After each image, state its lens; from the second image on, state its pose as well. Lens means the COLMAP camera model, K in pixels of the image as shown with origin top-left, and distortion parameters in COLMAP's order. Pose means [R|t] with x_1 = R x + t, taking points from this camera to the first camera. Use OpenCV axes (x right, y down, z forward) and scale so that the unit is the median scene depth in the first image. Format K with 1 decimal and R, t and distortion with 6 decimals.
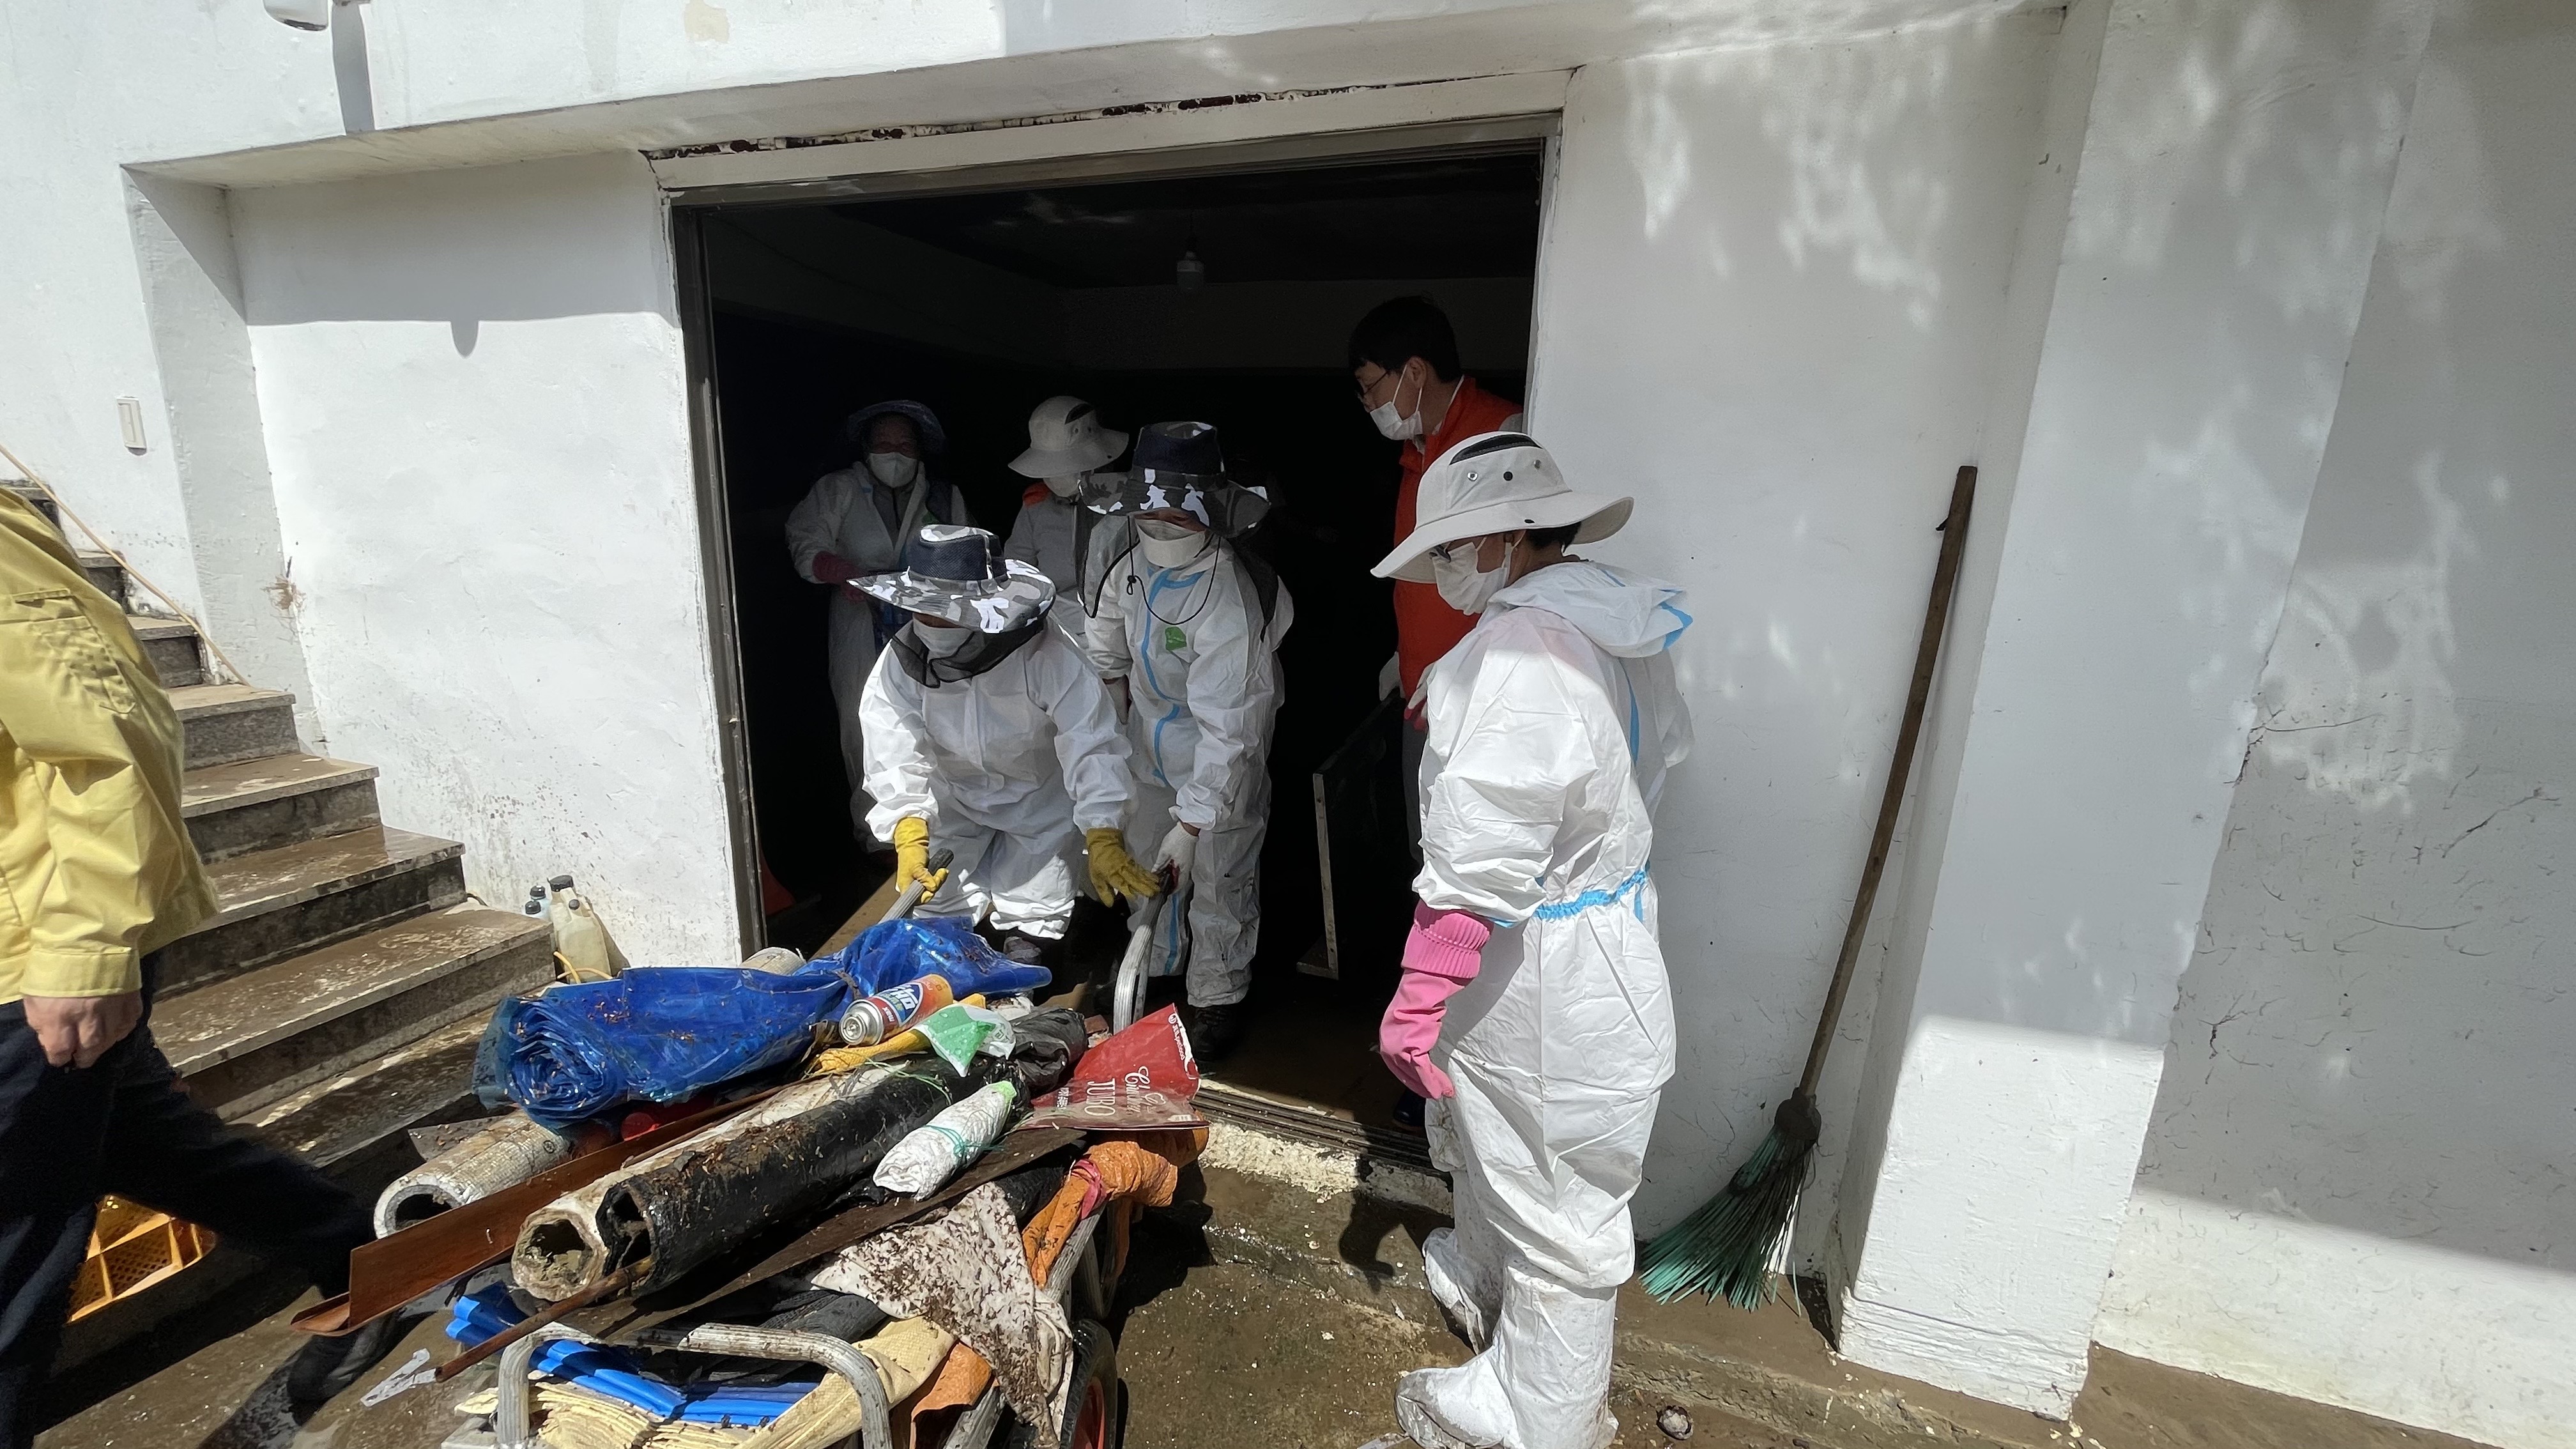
lens RADIAL K [[1043.2, 0, 1284.1], [0, 1043.2, 720.2], [0, 0, 1]] dist [0.000828, -0.000463]
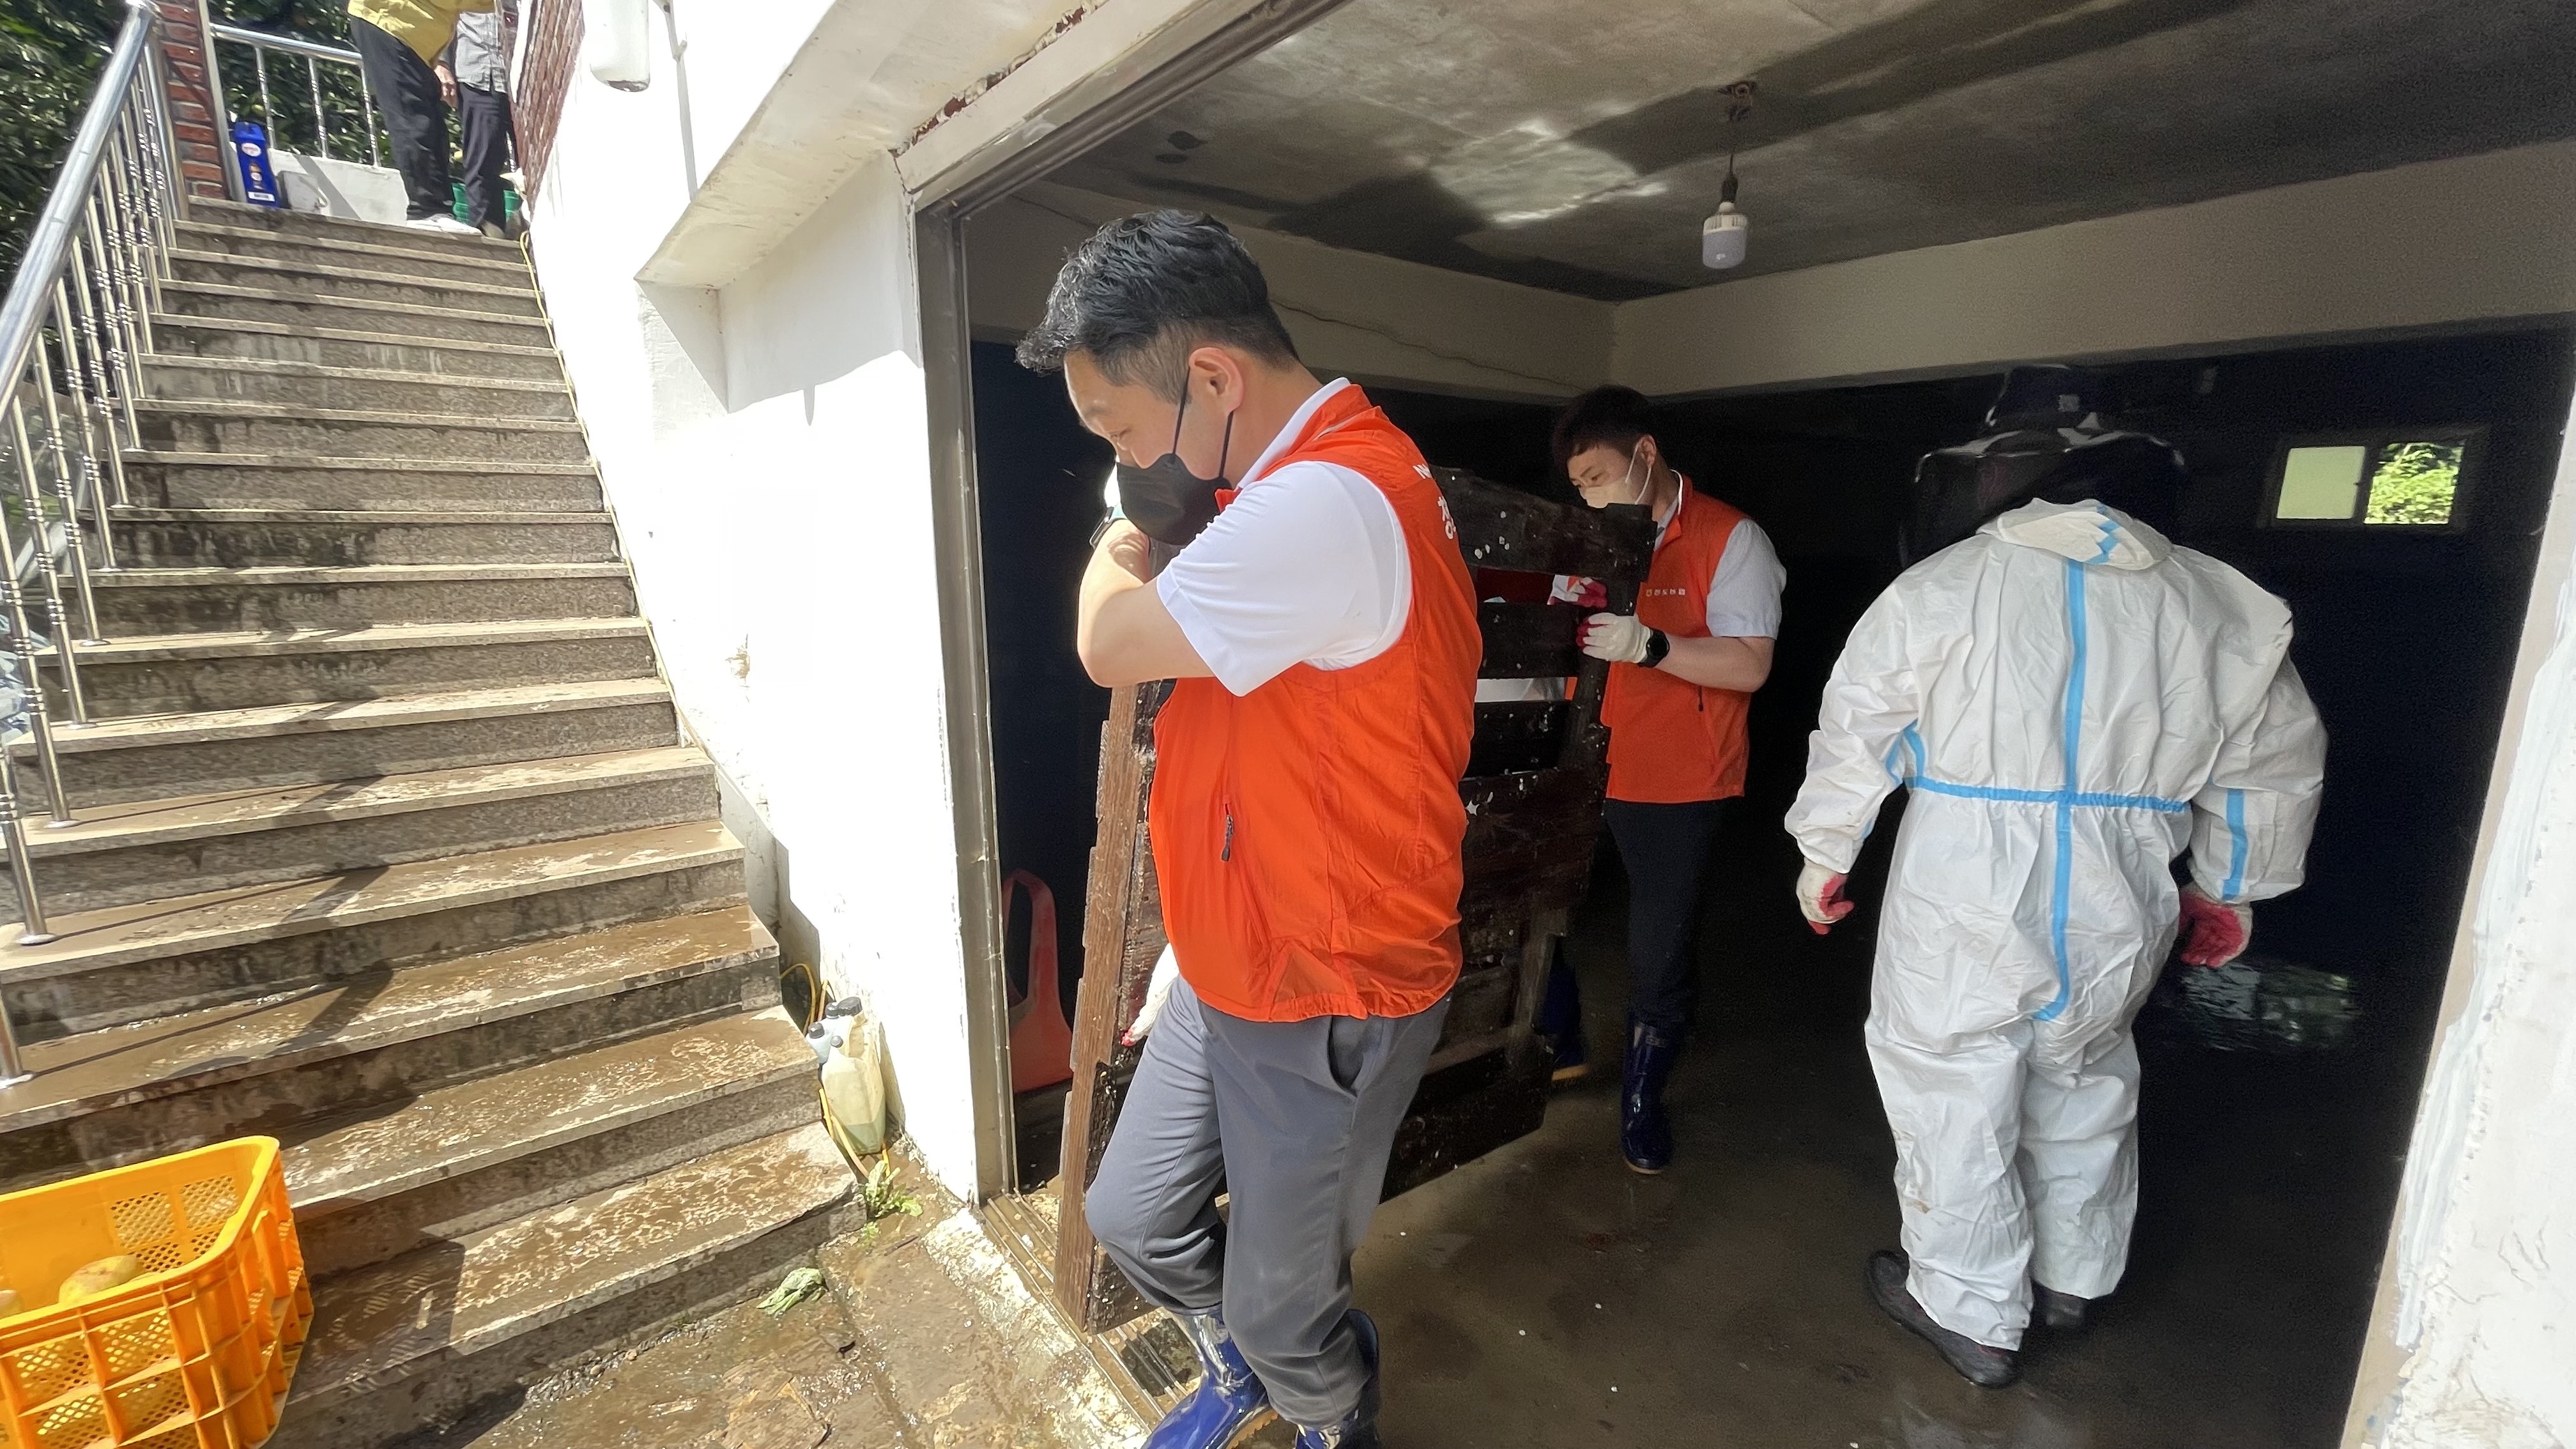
lens RADIAL K [[1043.2, 0, 1284.1], [0, 1043.2, 720.2], [0, 0, 1]] dist [0.000828, -0.000463]
pose [[0.845327, 0.072705, -0.529279, 0.082705], [-0.095492, 0.995305, -0.015791, -0.120543], [0.525646, 0.063891, 0.848301, 0.474820]]
